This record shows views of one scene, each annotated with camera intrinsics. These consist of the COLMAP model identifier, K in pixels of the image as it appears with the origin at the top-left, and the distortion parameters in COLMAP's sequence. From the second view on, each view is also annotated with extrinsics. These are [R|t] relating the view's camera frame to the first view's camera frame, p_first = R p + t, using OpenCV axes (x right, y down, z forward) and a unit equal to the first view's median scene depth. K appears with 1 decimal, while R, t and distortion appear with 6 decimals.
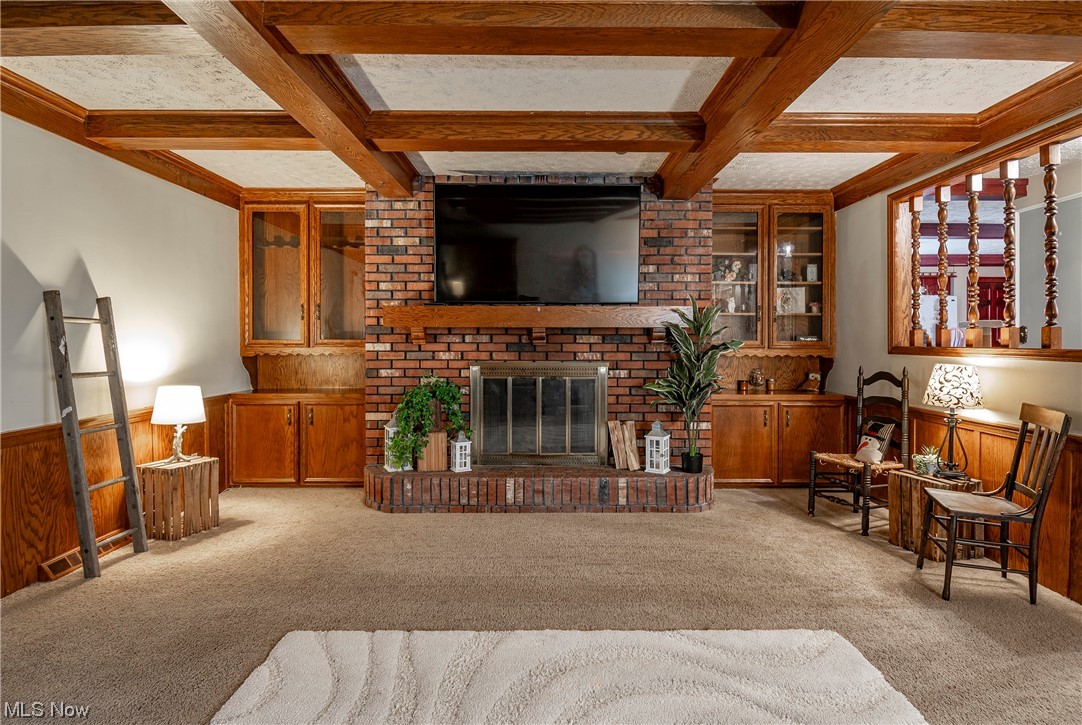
lens RADIAL K [[584.9, 0, 542.7], [0, 584.9, 342.6], [0, 0, 1]] dist [0.005660, -0.007217]
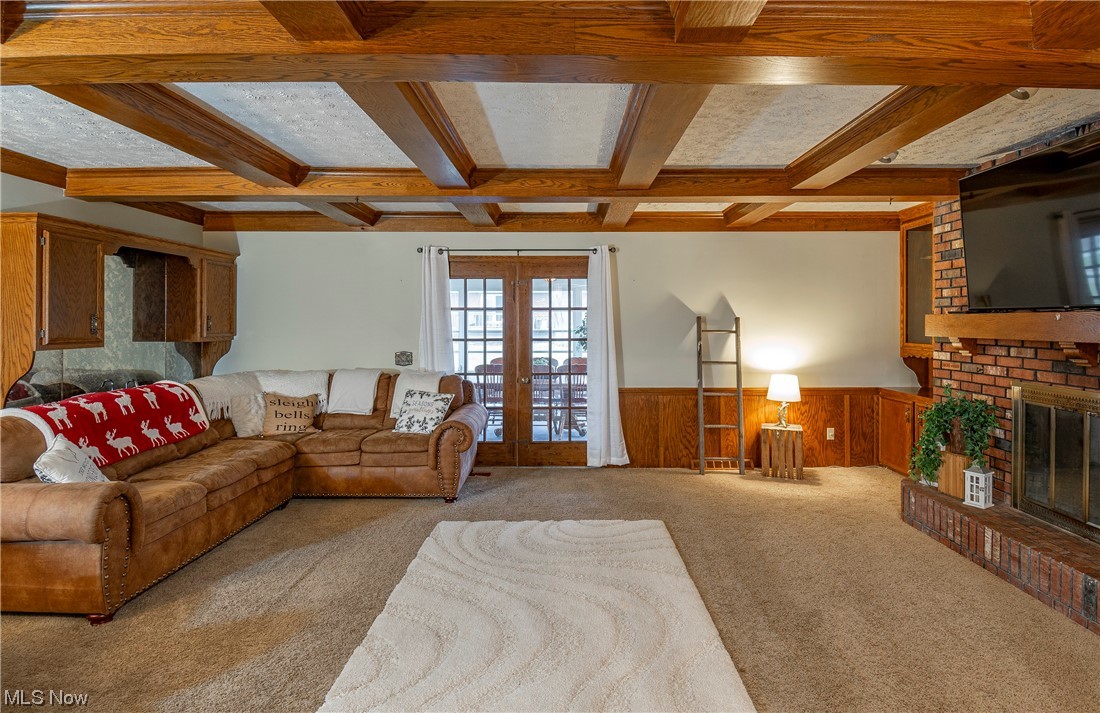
lens RADIAL K [[558.8, 0, 580.4], [0, 558.8, 315.7], [0, 0, 1]] dist [0.000409, -0.007275]
pose [[0.036273, -0.014148, -0.999242, 0.657962], [-0.007421, 0.999868, -0.014426, -0.043375], [0.999314, 0.007939, 0.036163, 0.384453]]
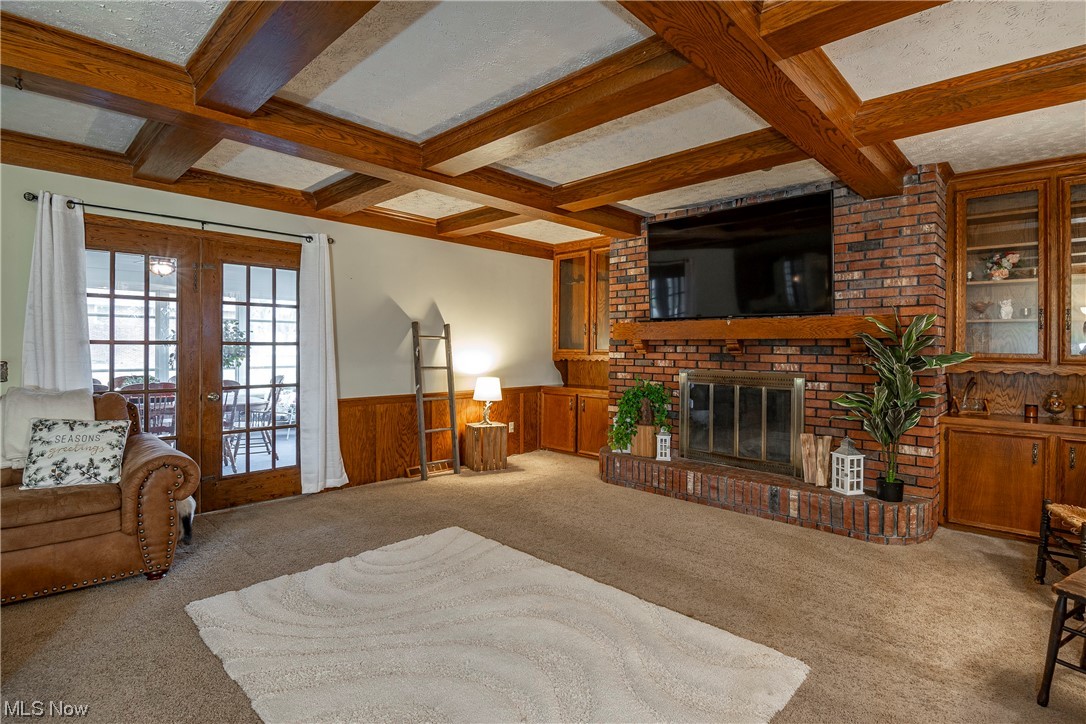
lens RADIAL K [[521.7, 0, 540.0], [0, 521.7, 345.4], [0, 0, 1]] dist [0.000594, -0.008847]
pose [[0.723691, 0.000651, -0.690123, 0.410067], [-0.011028, 0.999883, -0.010620, -0.000047], [0.690036, 0.015296, 0.723614, 0.053423]]
